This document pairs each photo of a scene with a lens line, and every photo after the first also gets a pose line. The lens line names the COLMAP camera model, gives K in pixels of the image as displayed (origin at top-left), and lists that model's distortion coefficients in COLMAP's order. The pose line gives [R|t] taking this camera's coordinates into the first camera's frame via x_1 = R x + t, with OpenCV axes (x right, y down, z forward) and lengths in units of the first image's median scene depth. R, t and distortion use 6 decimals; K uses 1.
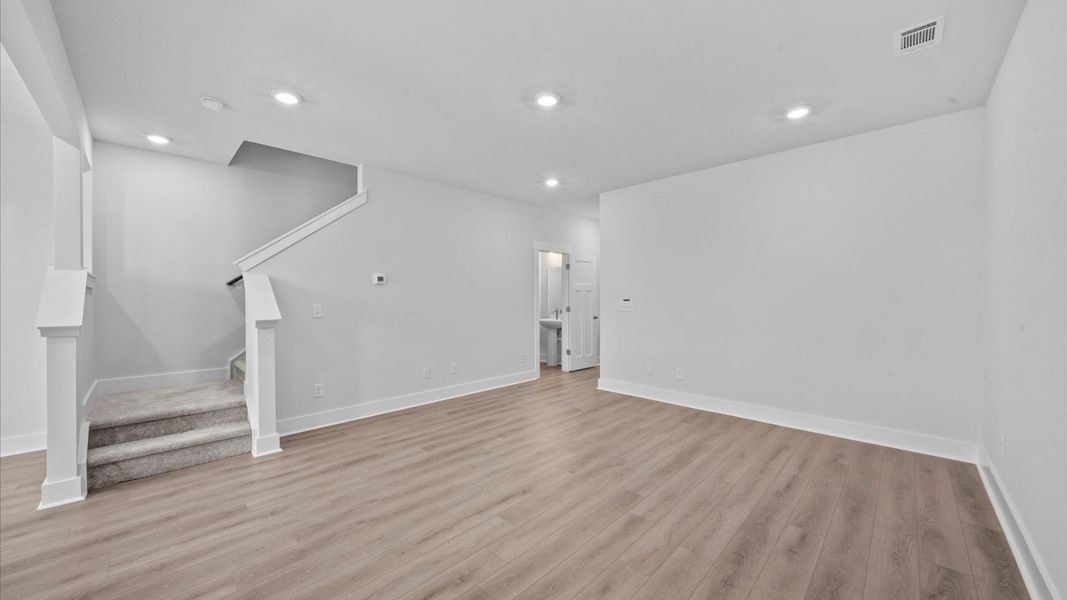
lens RADIAL K [[381.6, 0, 538.7], [0, 381.6, 292.4], [0, 0, 1]] dist [-0.003158, -0.000576]
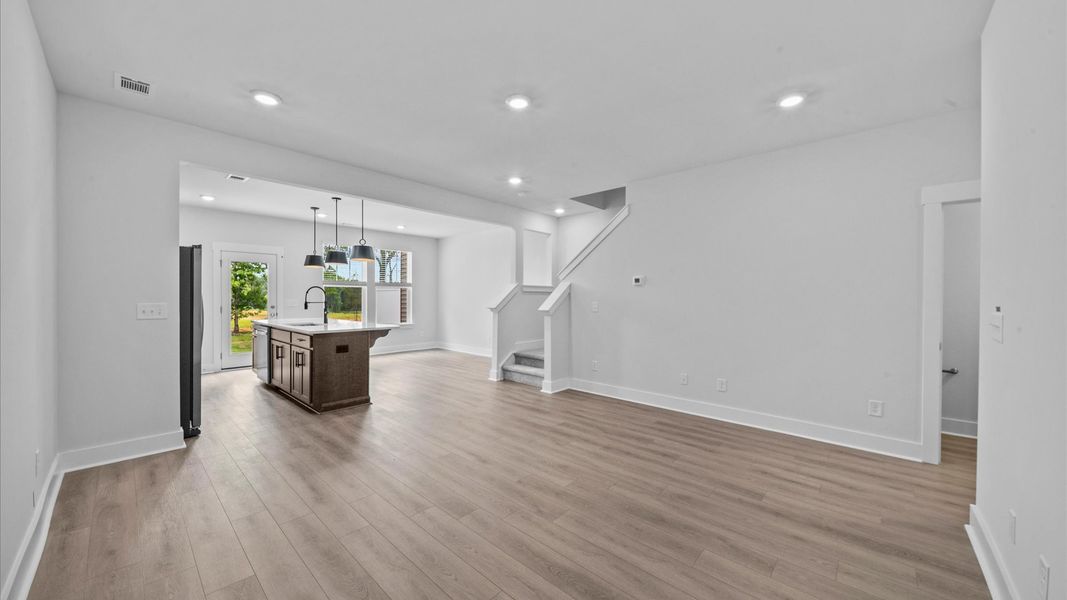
lens RADIAL K [[381.6, 0, 534.4], [0, 381.6, 302.2], [0, 0, 1]] dist [-0.003158, -0.000576]
pose [[0.026067, 0.018657, -0.999486, 0.797254], [0.007561, 0.999794, 0.018860, 0.004444], [0.999632, -0.008049, 0.025921, 0.788020]]
